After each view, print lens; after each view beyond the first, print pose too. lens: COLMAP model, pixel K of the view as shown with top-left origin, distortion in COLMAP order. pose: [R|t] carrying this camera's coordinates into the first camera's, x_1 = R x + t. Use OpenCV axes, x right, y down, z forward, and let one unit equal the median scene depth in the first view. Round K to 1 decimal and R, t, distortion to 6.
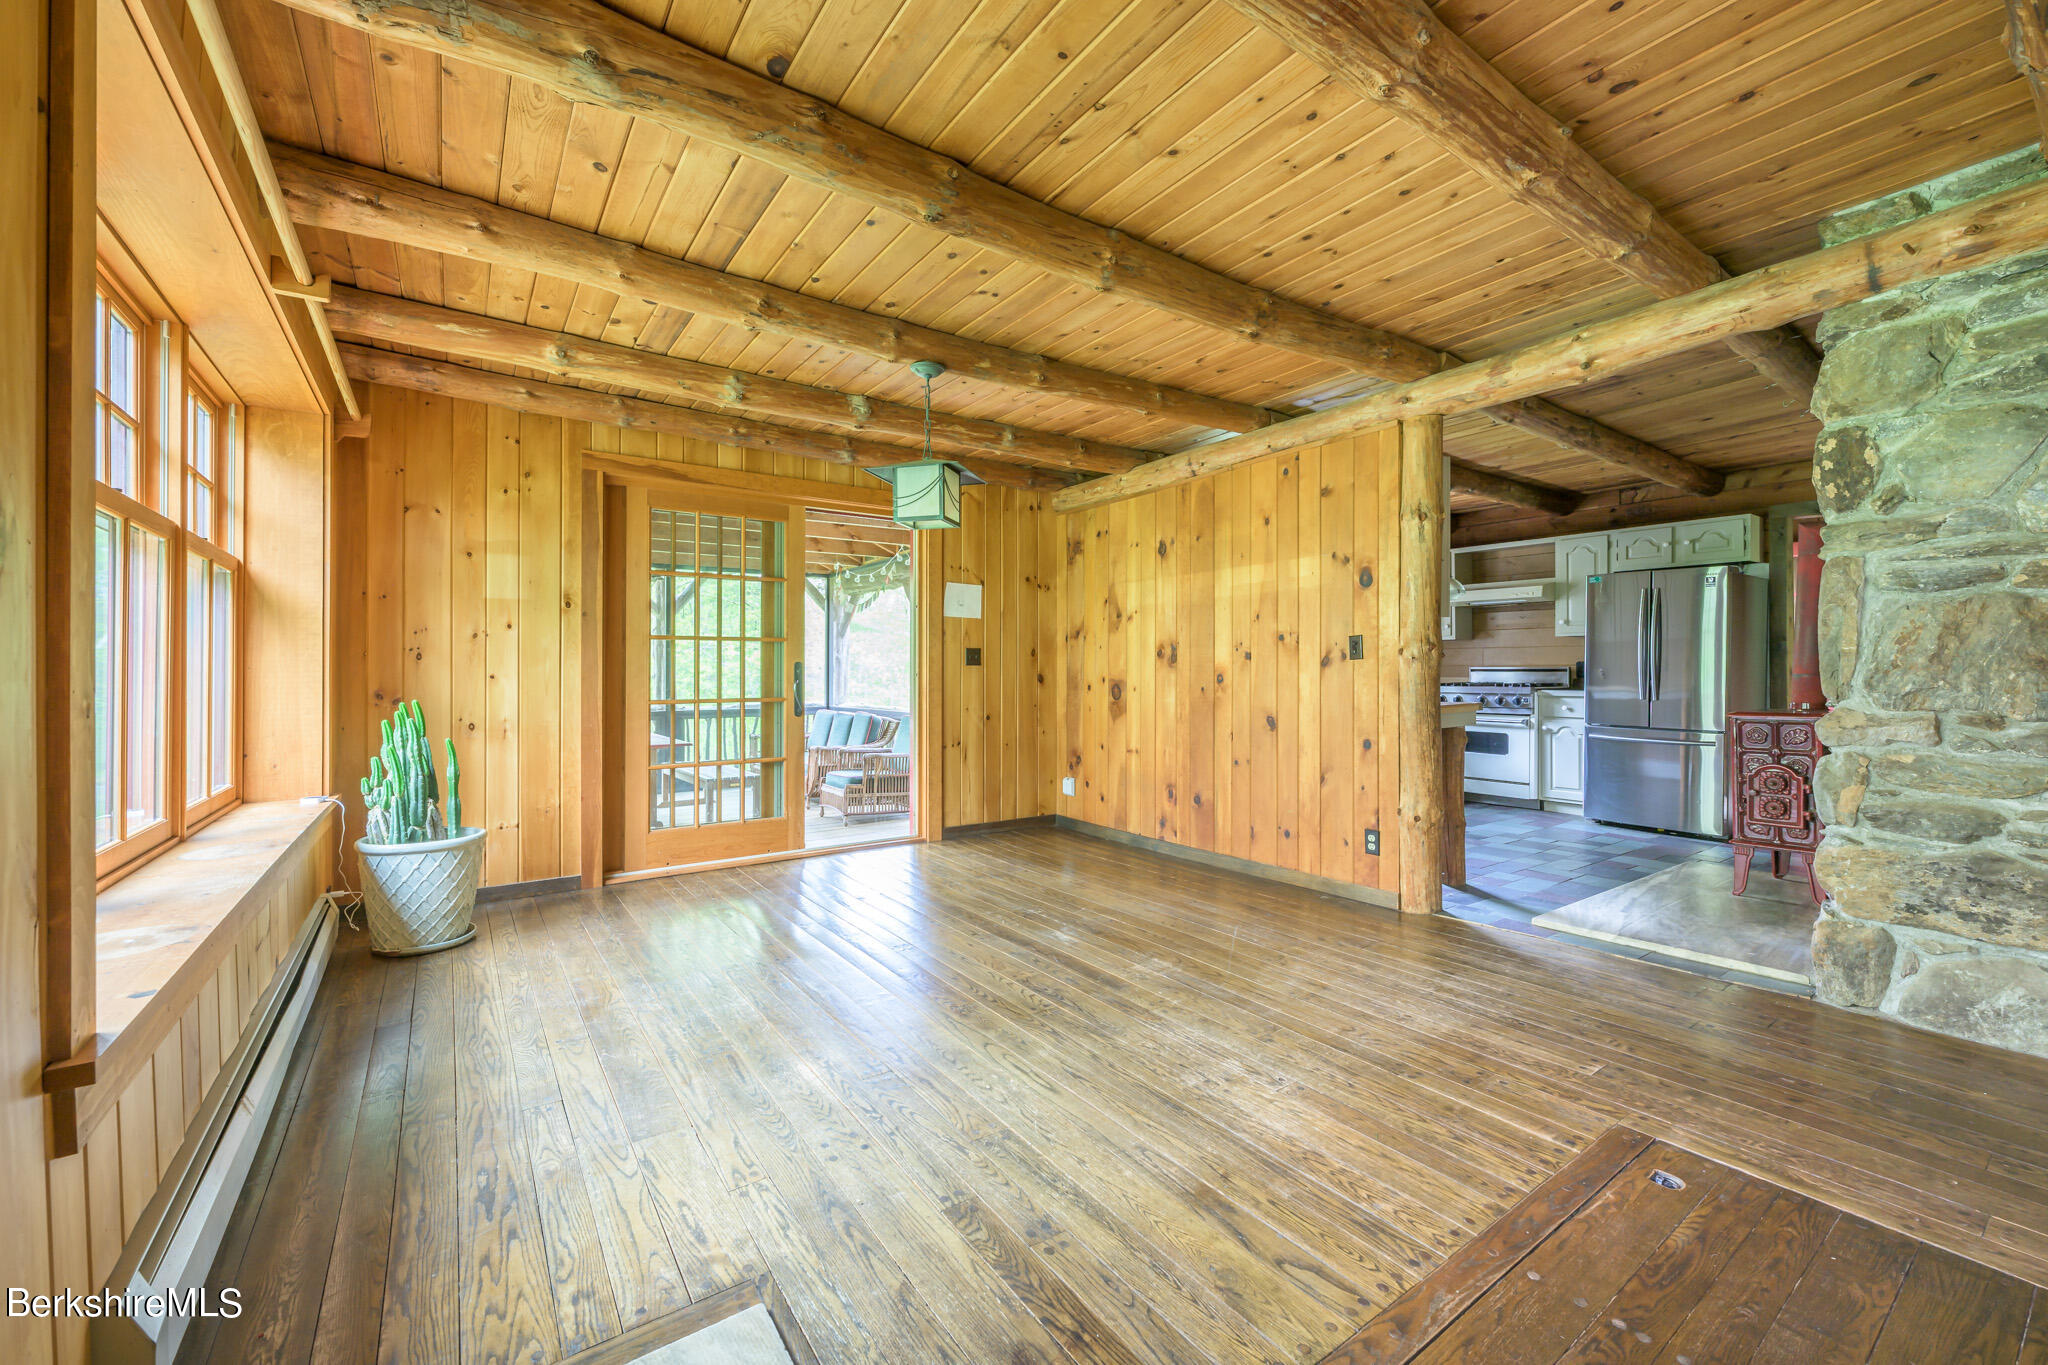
lens RADIAL K [[812.9, 0, 1020.0], [0, 812.9, 677.5], [0, 0, 1]] dist [-0.001209, -0.000431]
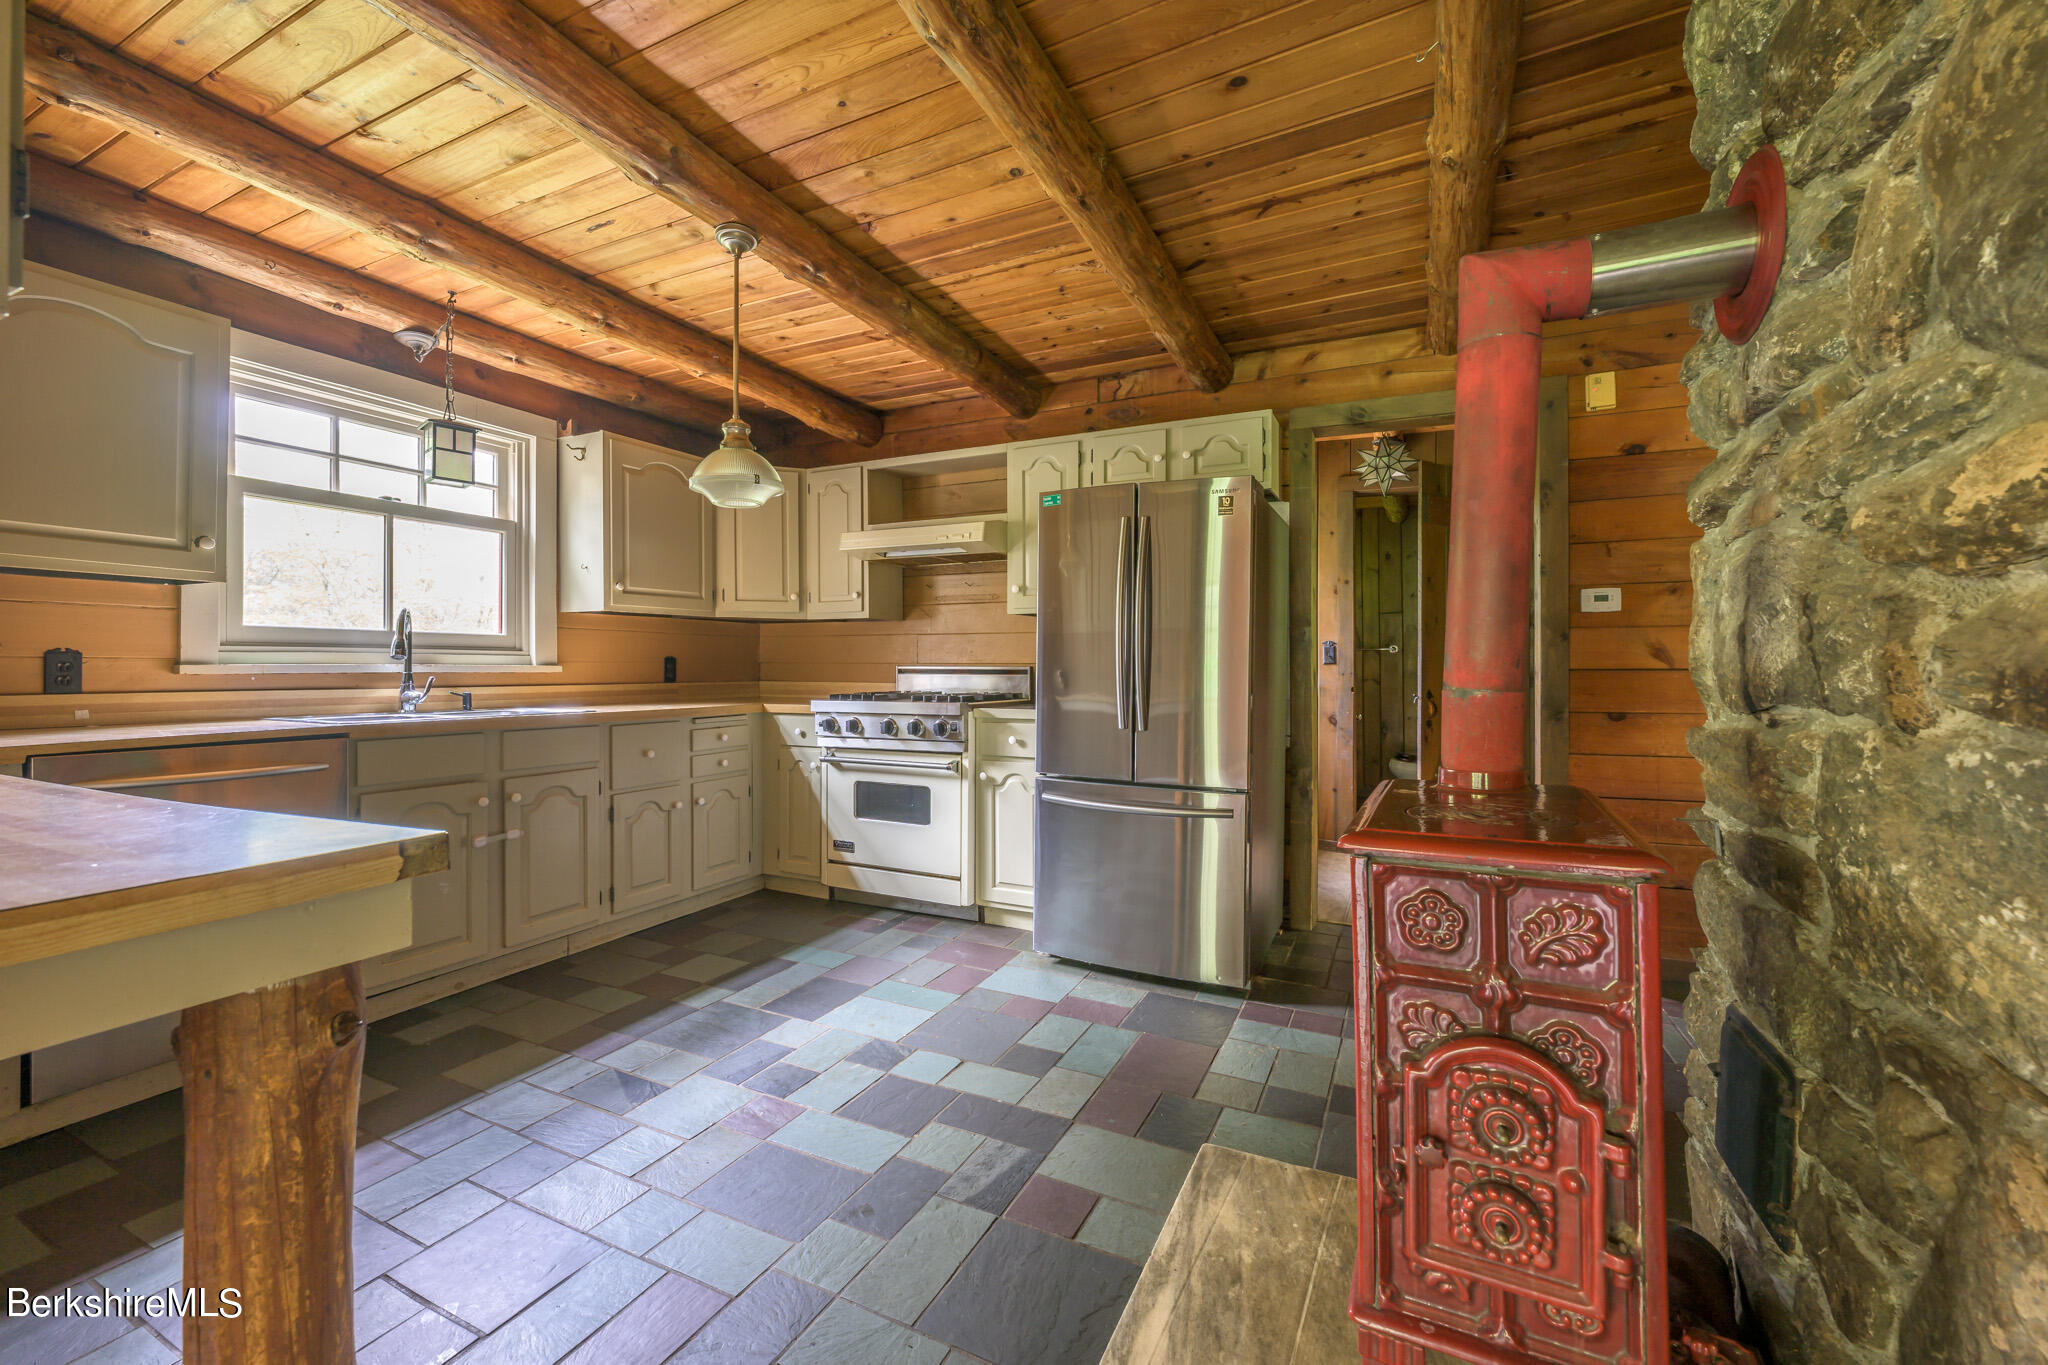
lens RADIAL K [[812.9, 0, 1020.0], [0, 812.9, 677.5], [0, 0, 1]] dist [-0.001209, -0.000431]
pose [[0.874211, -0.002544, 0.485540, 0.386519], [0.001051, 0.999994, 0.003347, -0.006643], [-0.485546, -0.002415, 0.874208, 0.489046]]
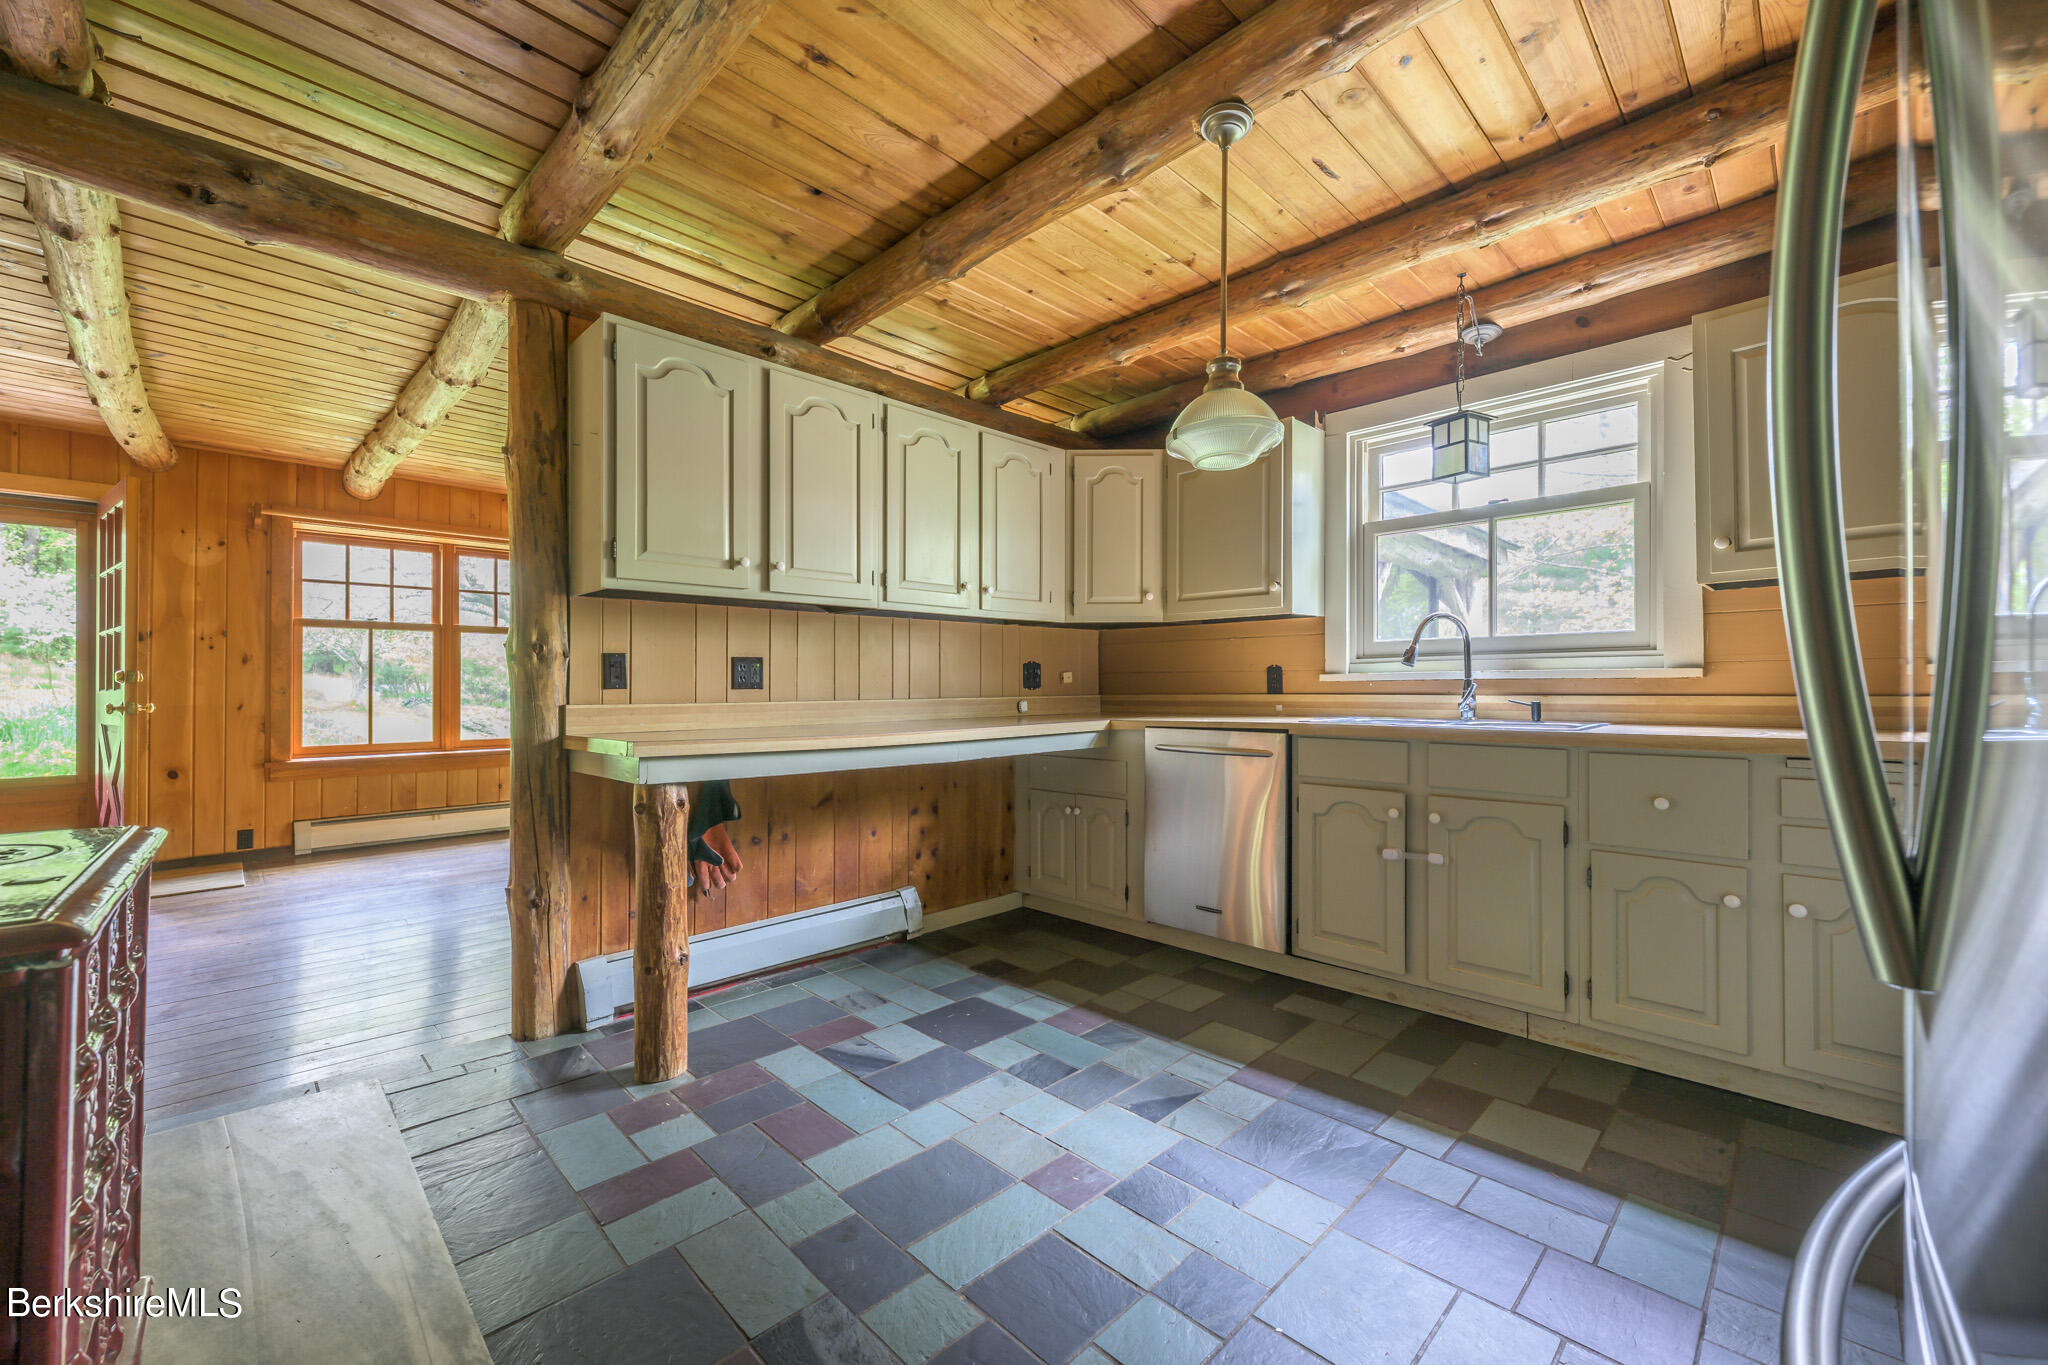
lens RADIAL K [[808.8, 0, 1018.8], [0, 808.8, 683.8], [0, 0, 1]] dist [-0.000272, -0.000059]
pose [[0.174252, -0.003128, -0.984696, 0.721598], [-0.003482, 0.999987, -0.003793, -0.002966], [0.984695, 0.004089, 0.174239, 0.747851]]
